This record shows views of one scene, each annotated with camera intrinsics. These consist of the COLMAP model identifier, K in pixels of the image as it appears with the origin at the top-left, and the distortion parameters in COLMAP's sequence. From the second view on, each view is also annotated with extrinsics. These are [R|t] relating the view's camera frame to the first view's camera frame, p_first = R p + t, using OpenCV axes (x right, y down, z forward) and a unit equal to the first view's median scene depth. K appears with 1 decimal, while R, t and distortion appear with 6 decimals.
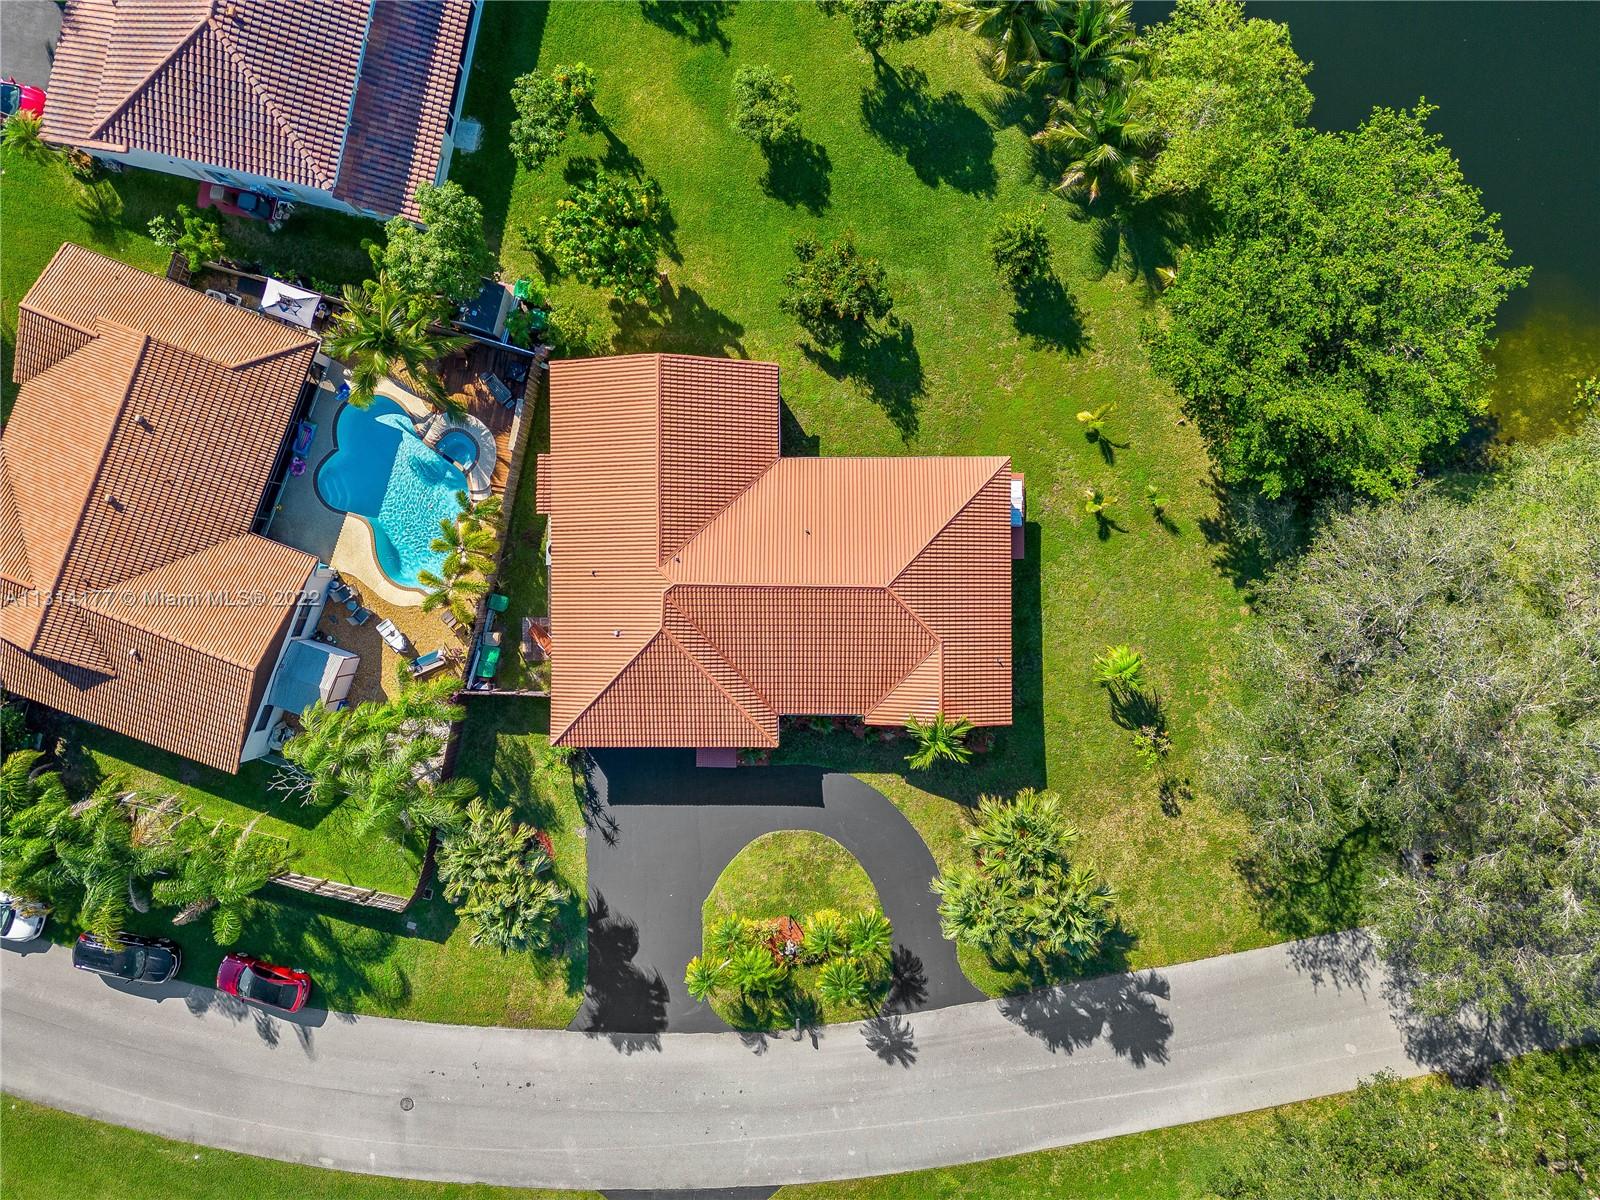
lens RADIAL K [[1119.2, 0, 803.1], [0, 1119.2, 597.9], [0, 0, 1]] dist [0.066683, -0.054328]
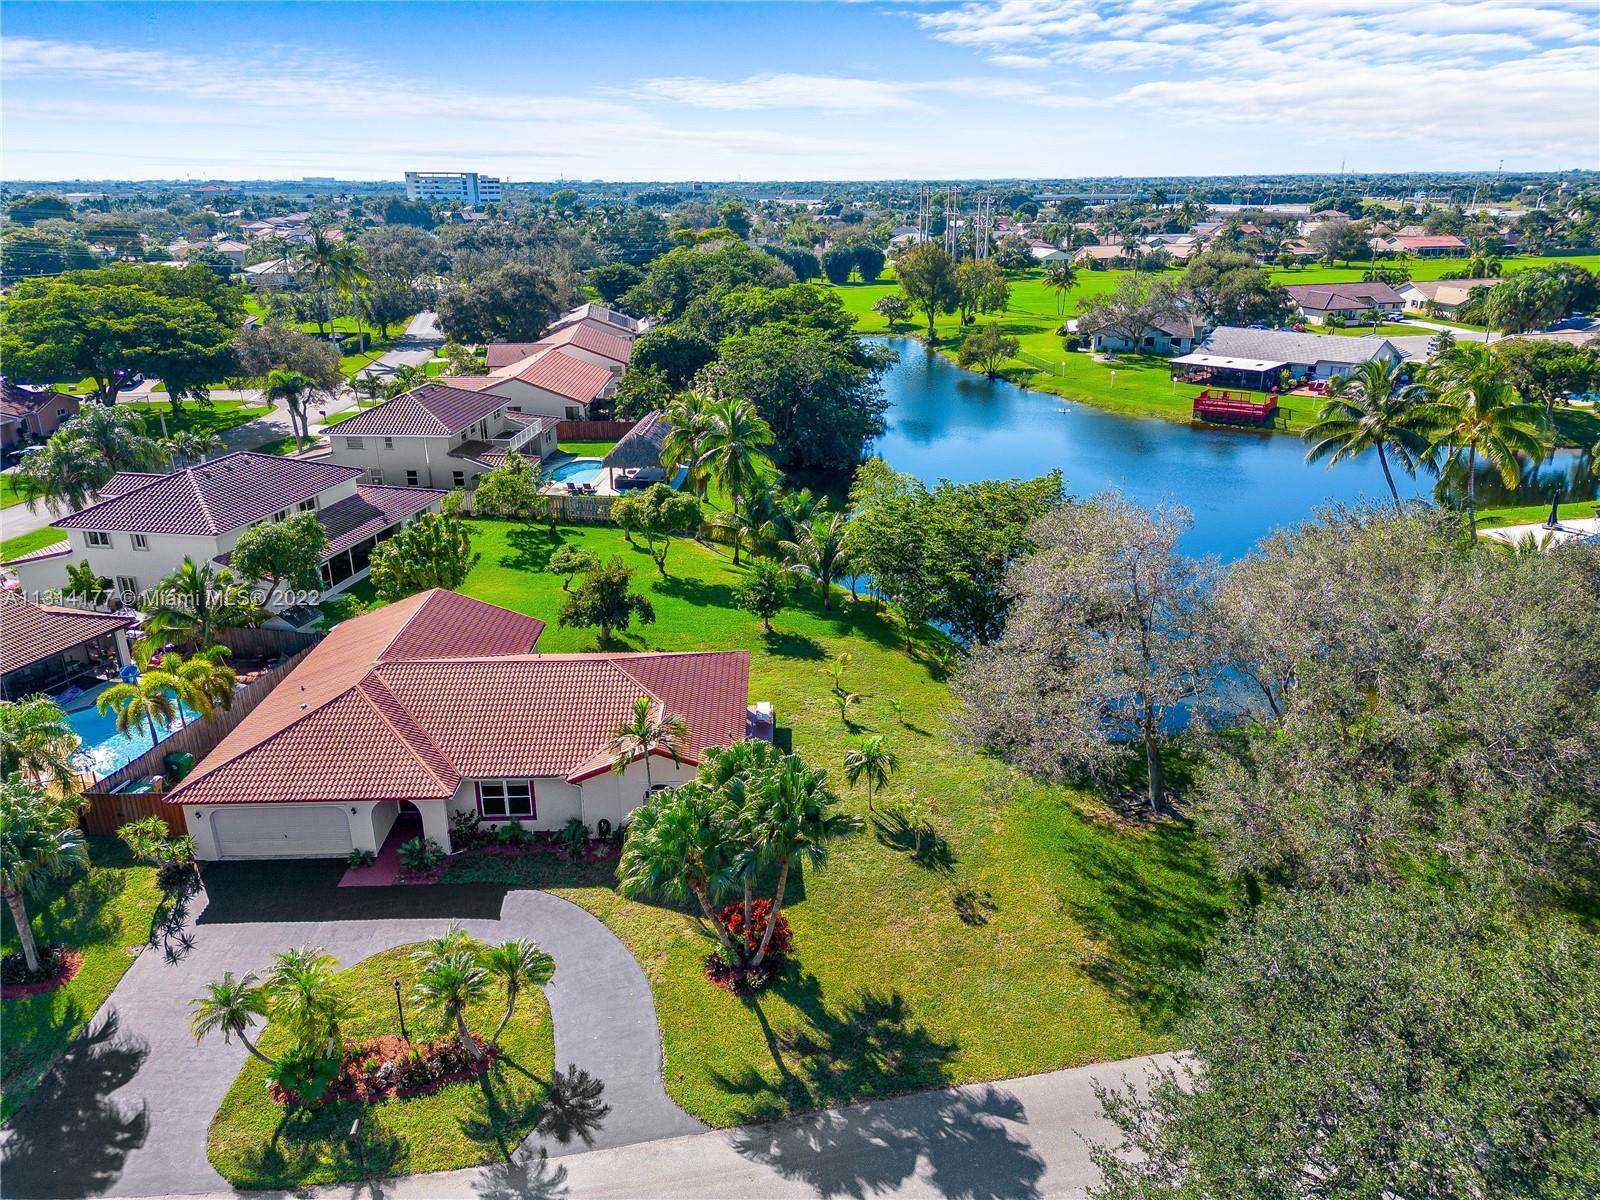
lens RADIAL K [[1119.2, 0, 803.1], [0, 1119.2, 597.9], [0, 0, 1]] dist [0.066683, -0.054328]
pose [[0.999604, -0.011678, 0.025606, 0.198294], [0.028016, 0.326653, -0.944729, 0.808143], [0.002669, 0.945072, 0.326850, 0.560669]]
